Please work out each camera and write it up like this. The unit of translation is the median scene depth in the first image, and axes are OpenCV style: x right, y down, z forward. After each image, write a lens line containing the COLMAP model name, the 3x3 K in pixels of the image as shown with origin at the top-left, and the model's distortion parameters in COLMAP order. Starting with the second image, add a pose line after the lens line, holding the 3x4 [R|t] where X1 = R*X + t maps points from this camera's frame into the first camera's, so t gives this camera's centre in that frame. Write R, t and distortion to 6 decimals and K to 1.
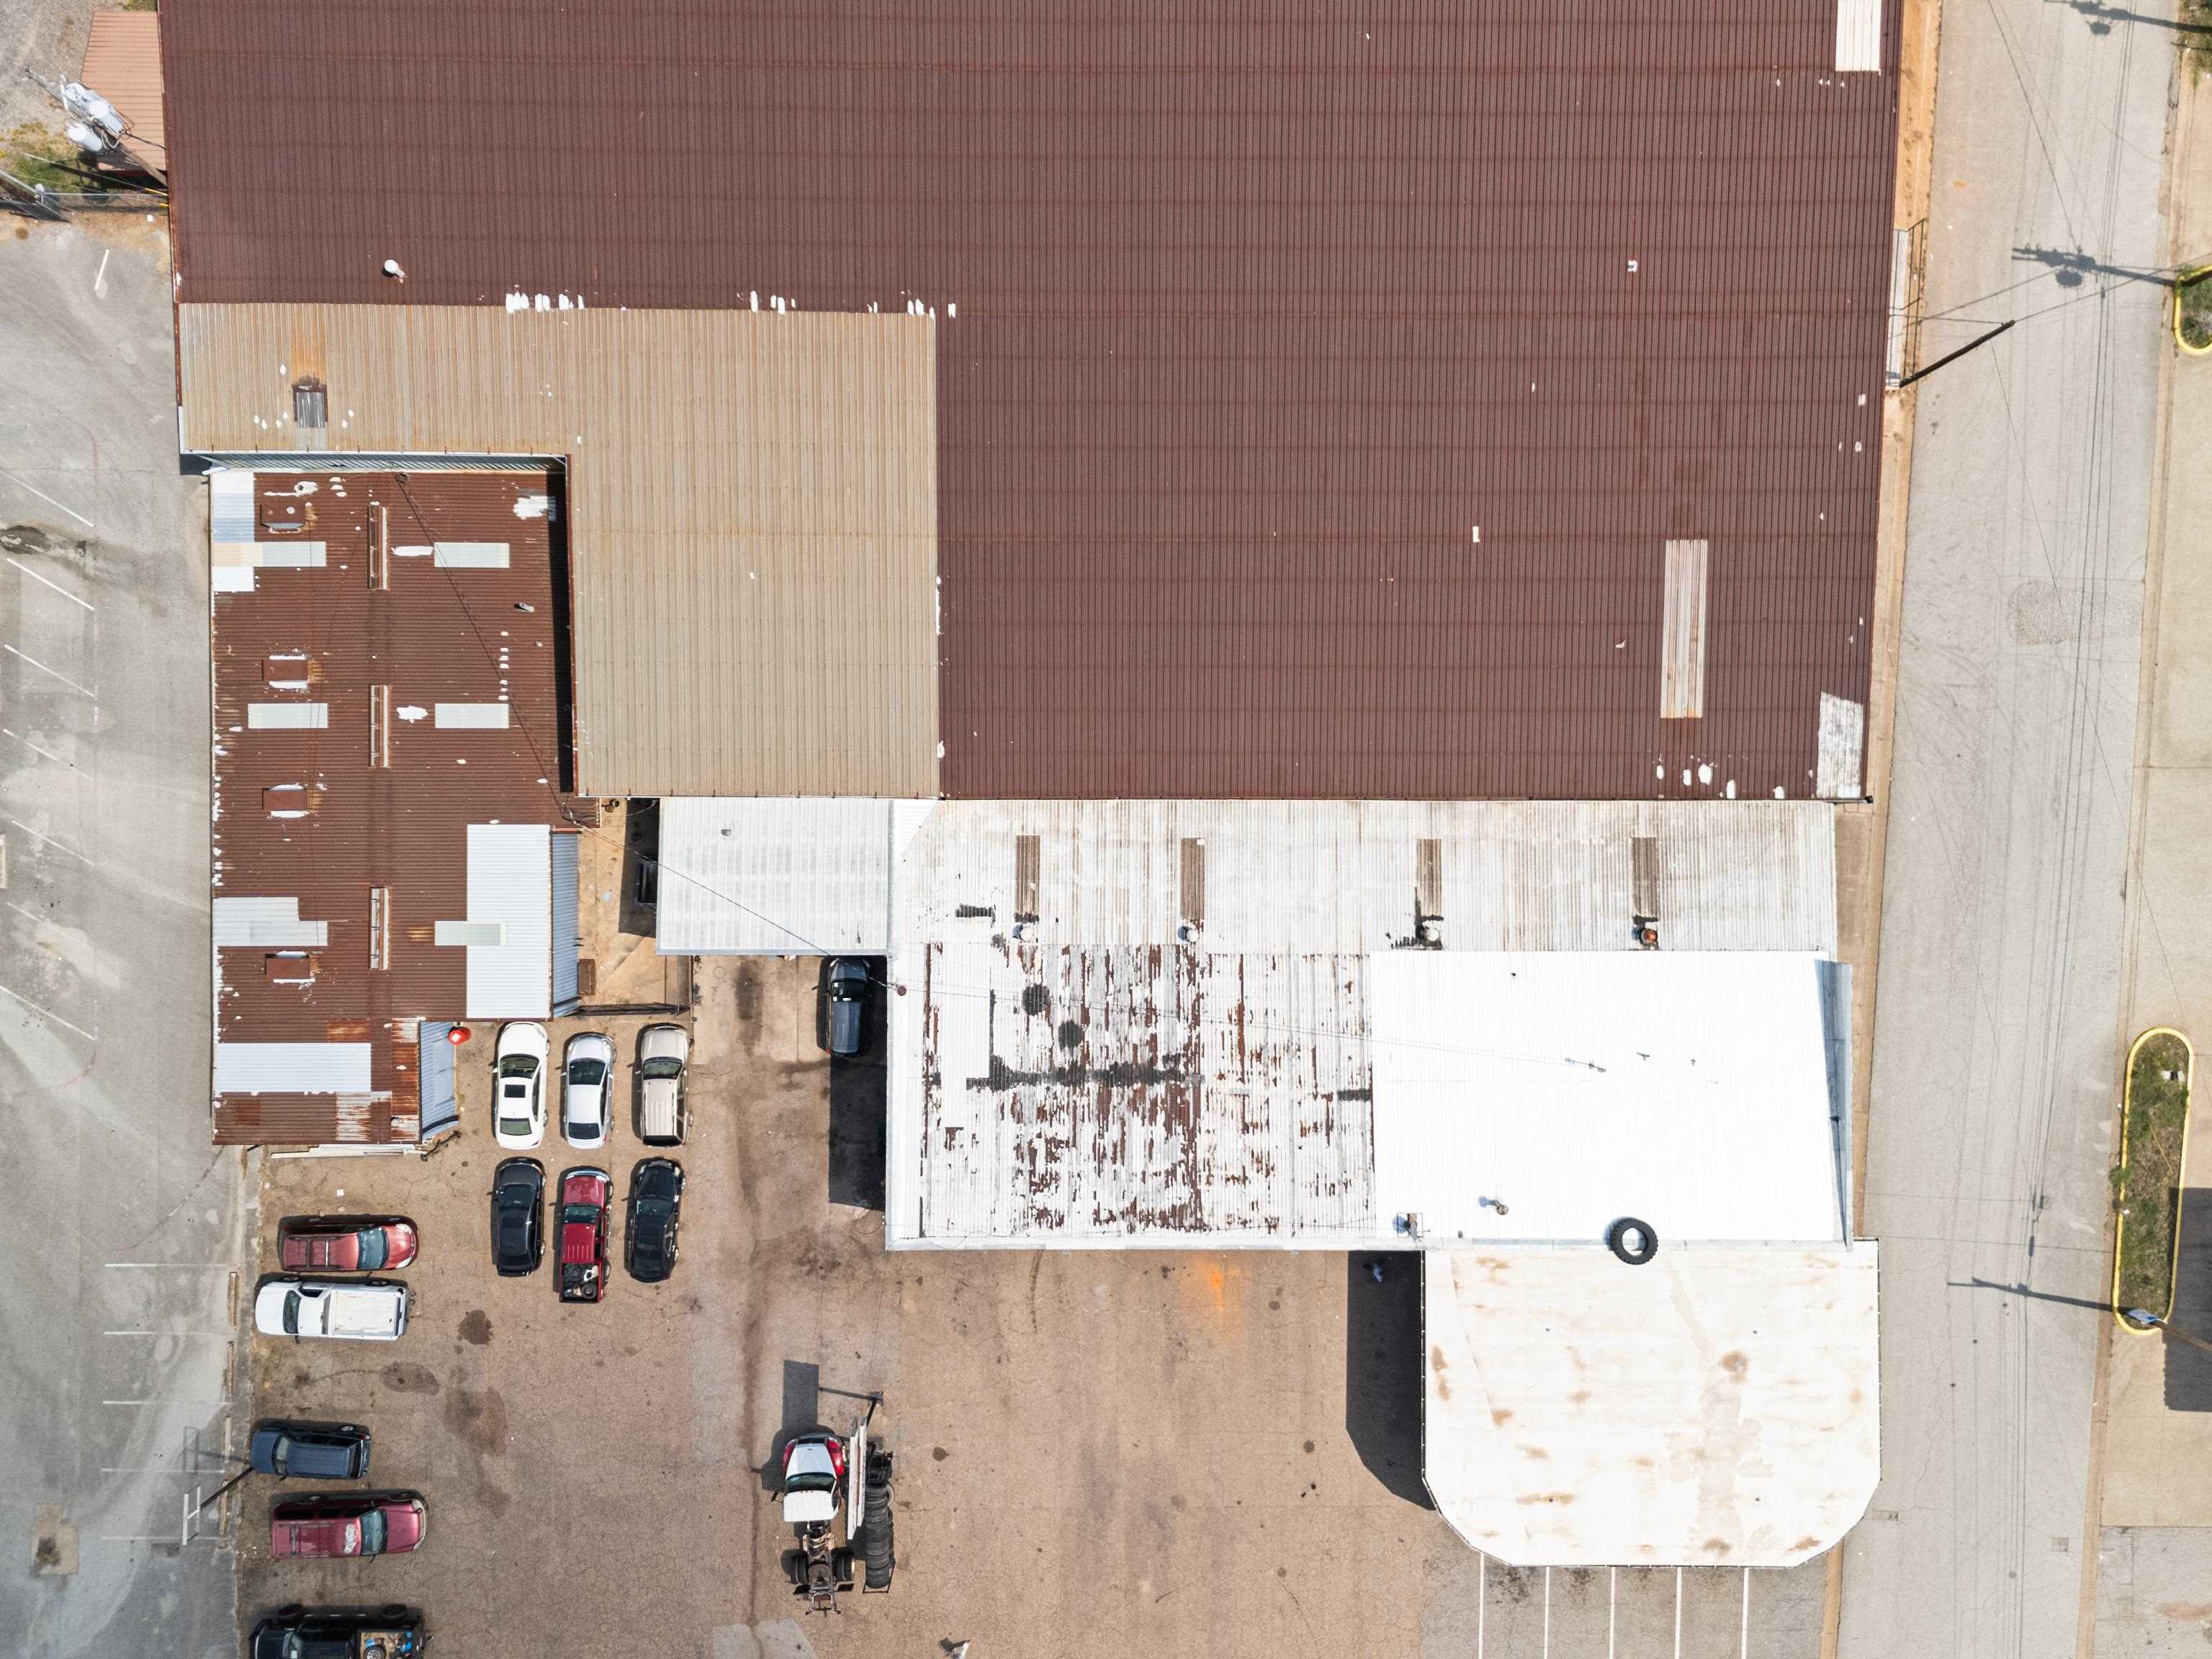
lens RADIAL K [[1641.6, 0, 1106.0], [0, 1641.6, 829.5], [0, 0, 1]] dist [0.018062, -0.004649]
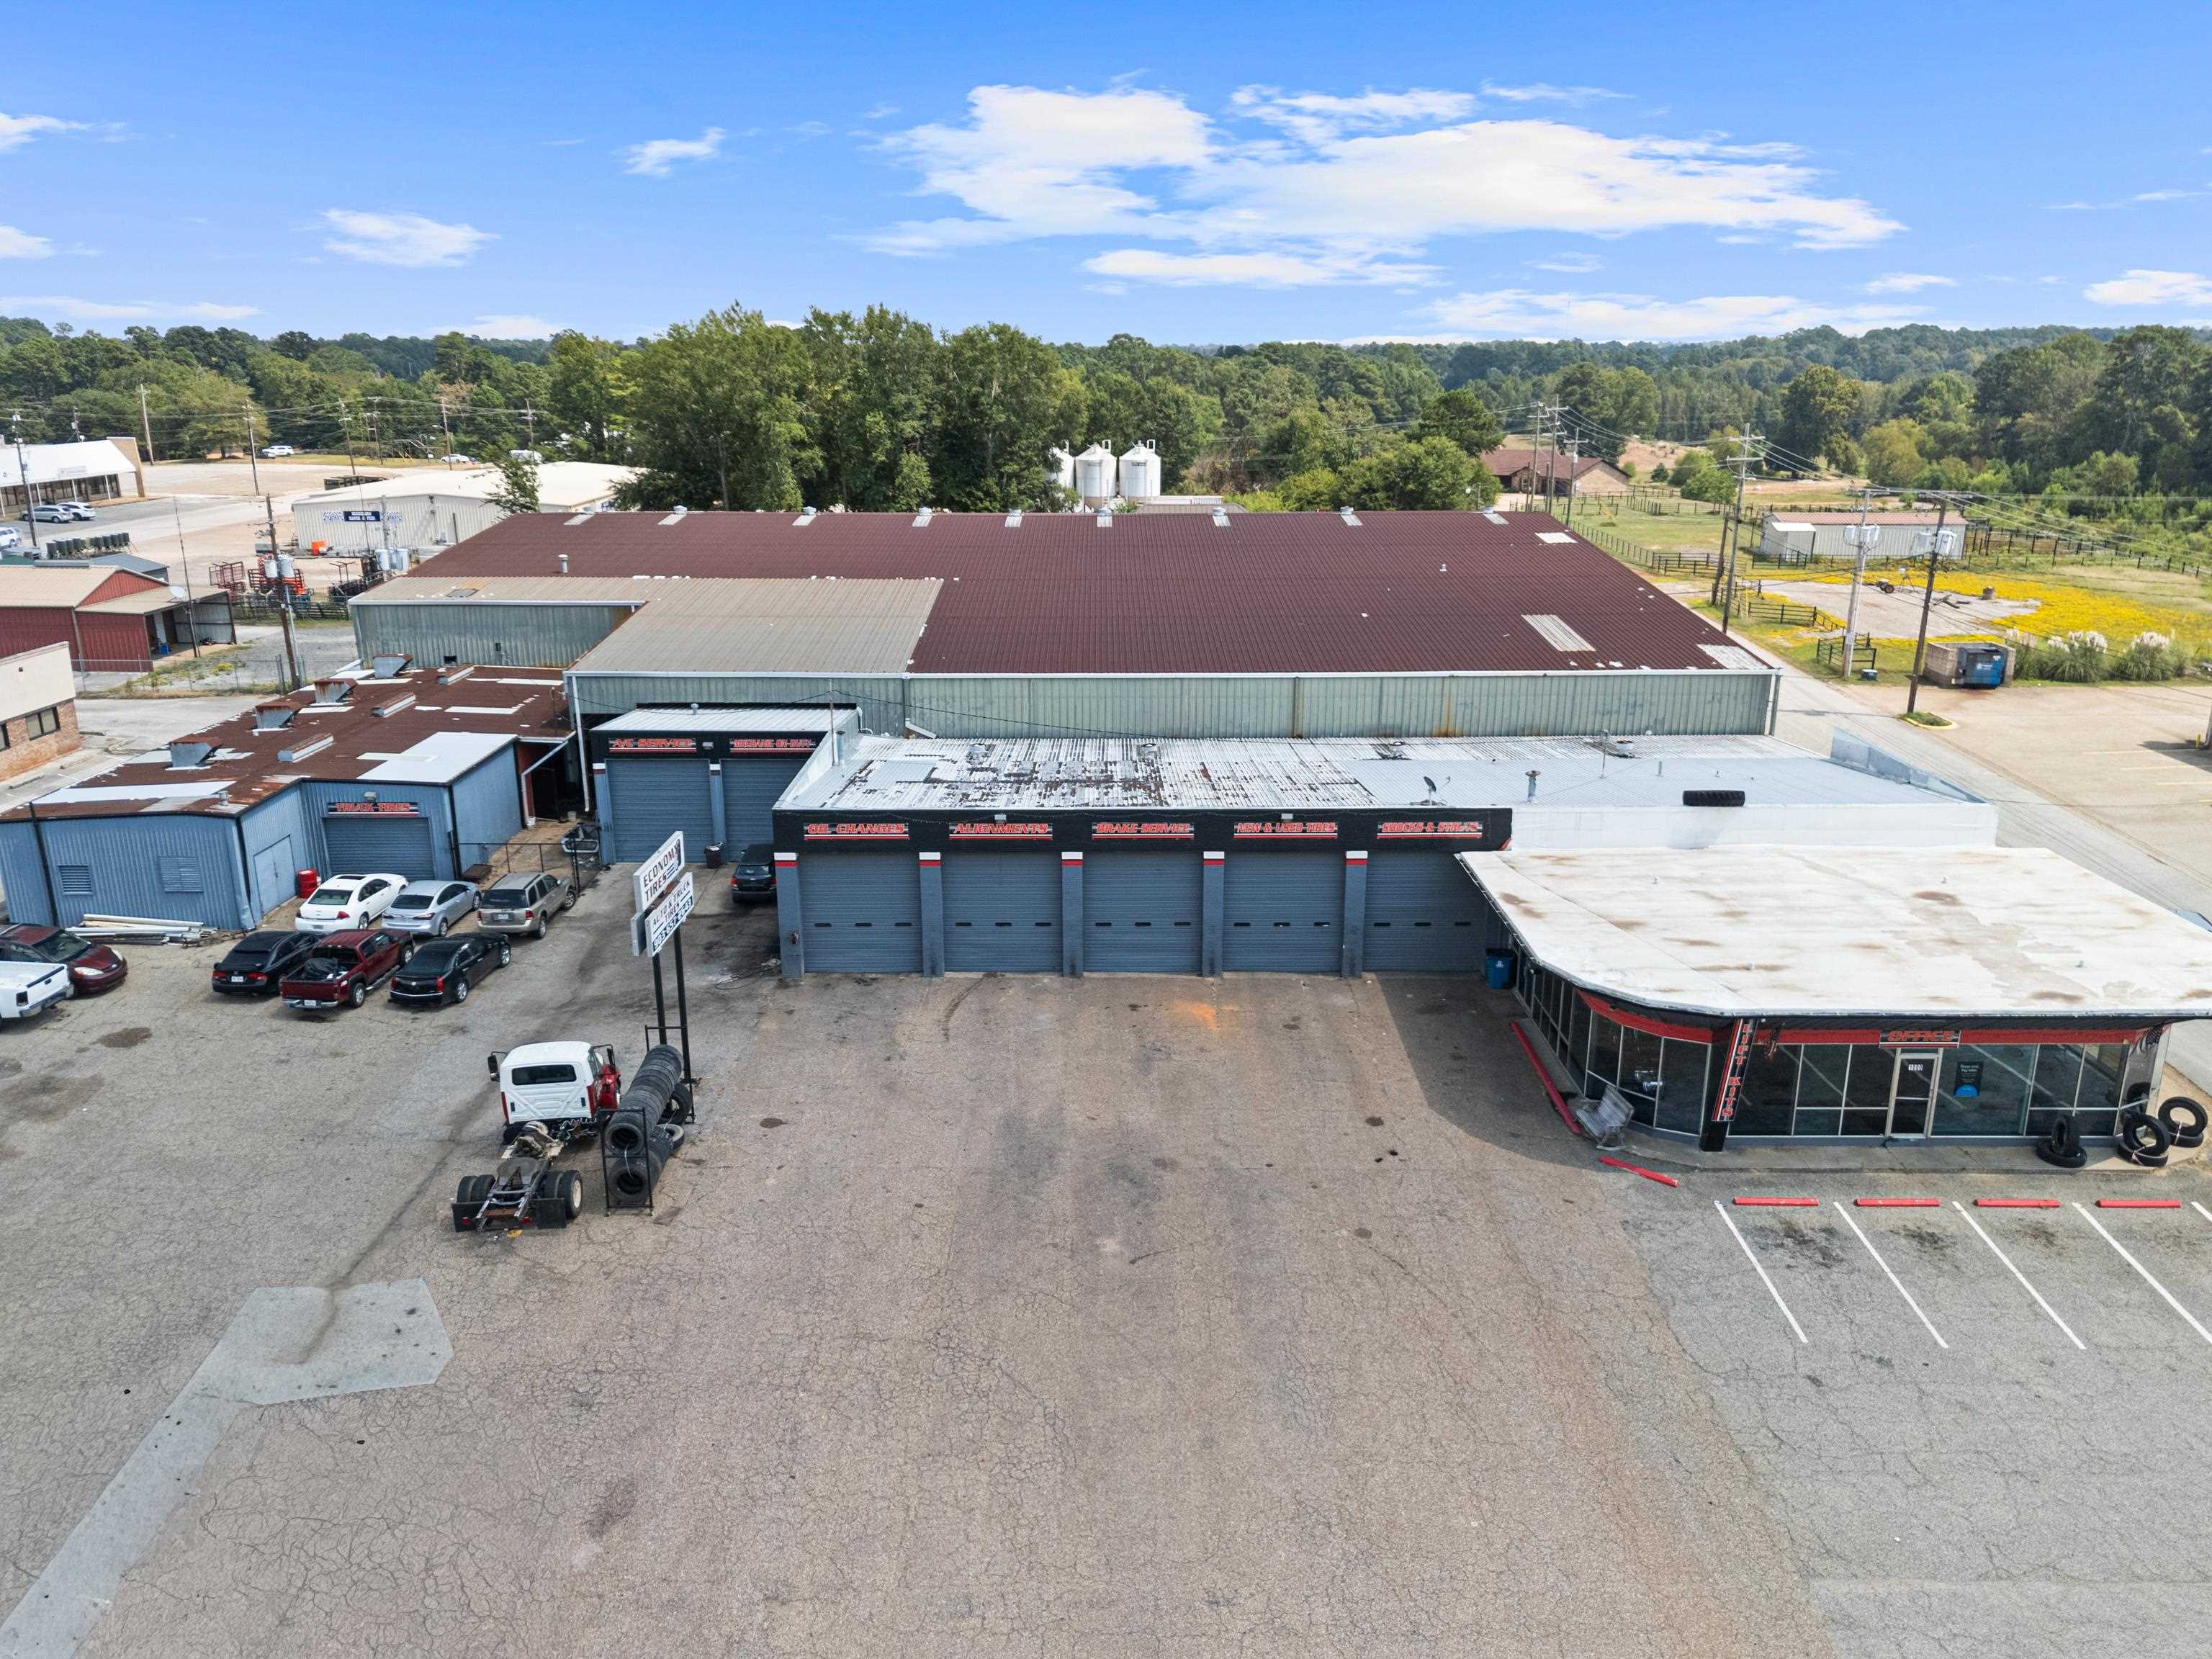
lens RADIAL K [[1649.1, 0, 1106.0], [0, 1649.1, 829.5], [0, 0, 1]] dist [0.034581, -0.008000]
pose [[0.999876, -0.015559, 0.002227, 0.024856], [0.006403, 0.273846, -0.961752, 0.986122], [0.014354, 0.961648, 0.273912, 0.763300]]
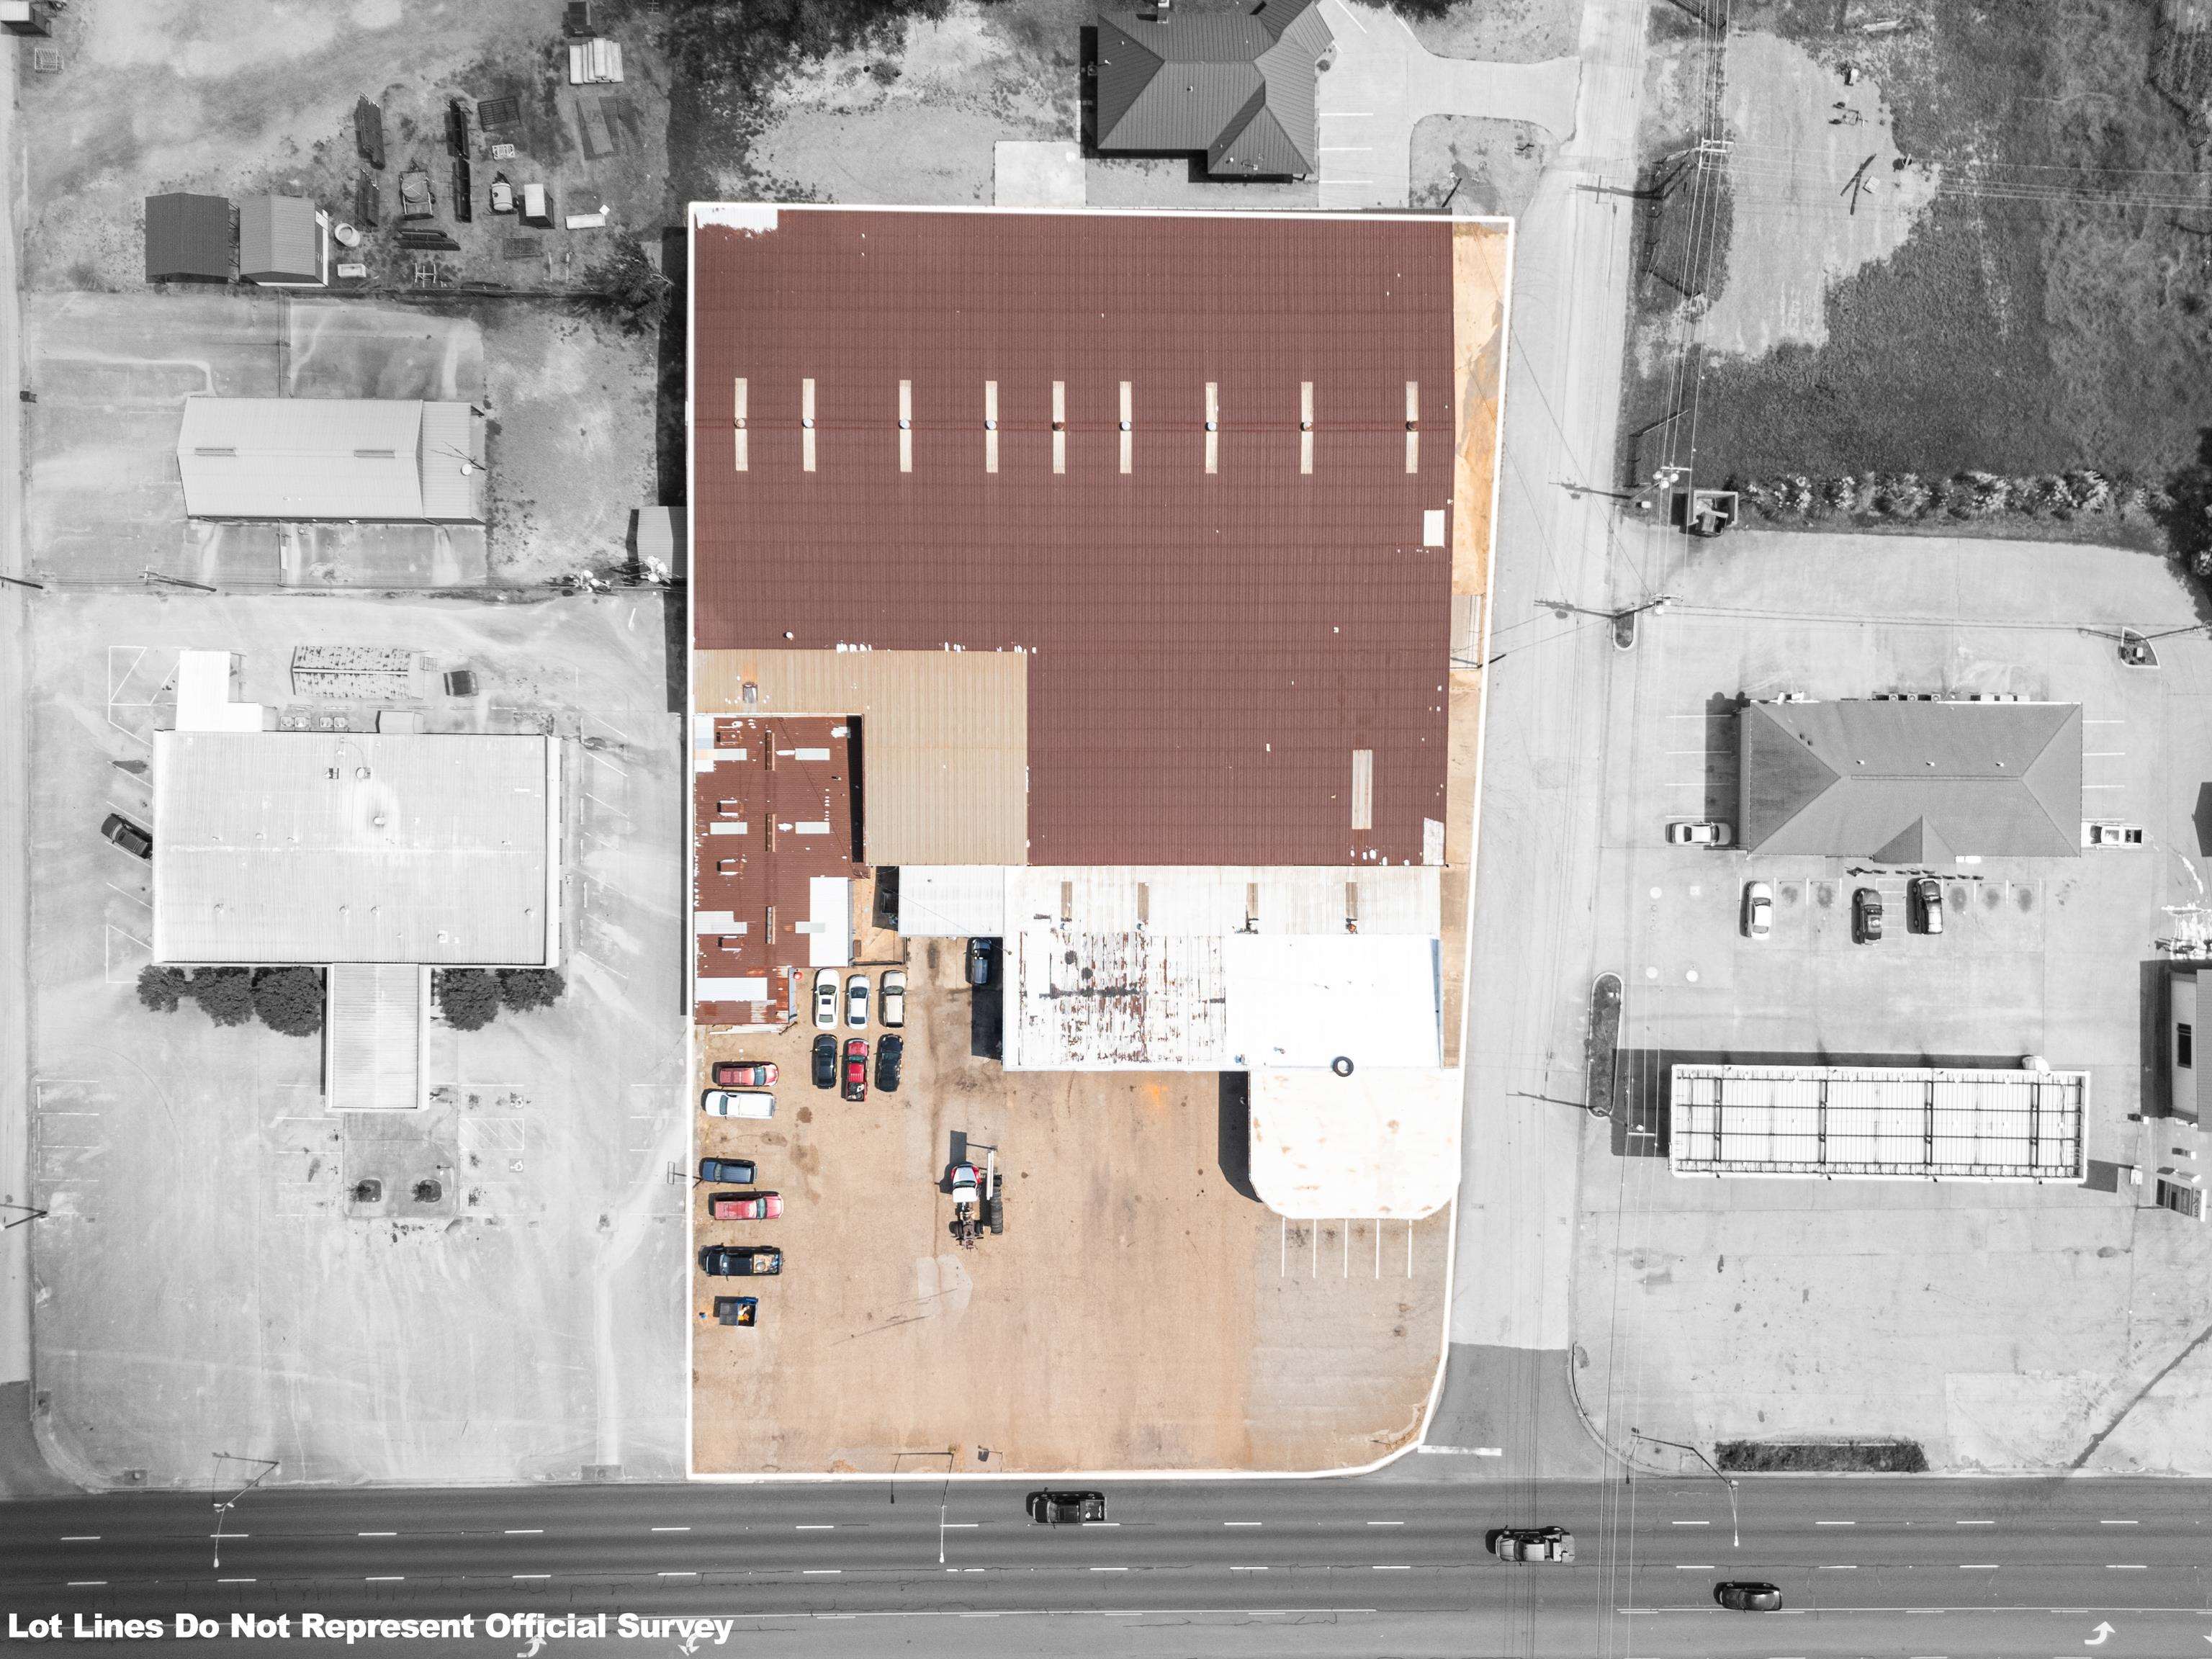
lens RADIAL K [[1629.5, 0, 1106.0], [0, 1629.5, 829.5], [0, 0, 1]] dist [0.075064, -0.076884]
pose [[0.999998, -0.001864, 0.000223, 0.003634], [0.001864, 0.999992, -0.003405, -0.057495], [-0.000216, 0.003405, 0.999994, -1.141471]]
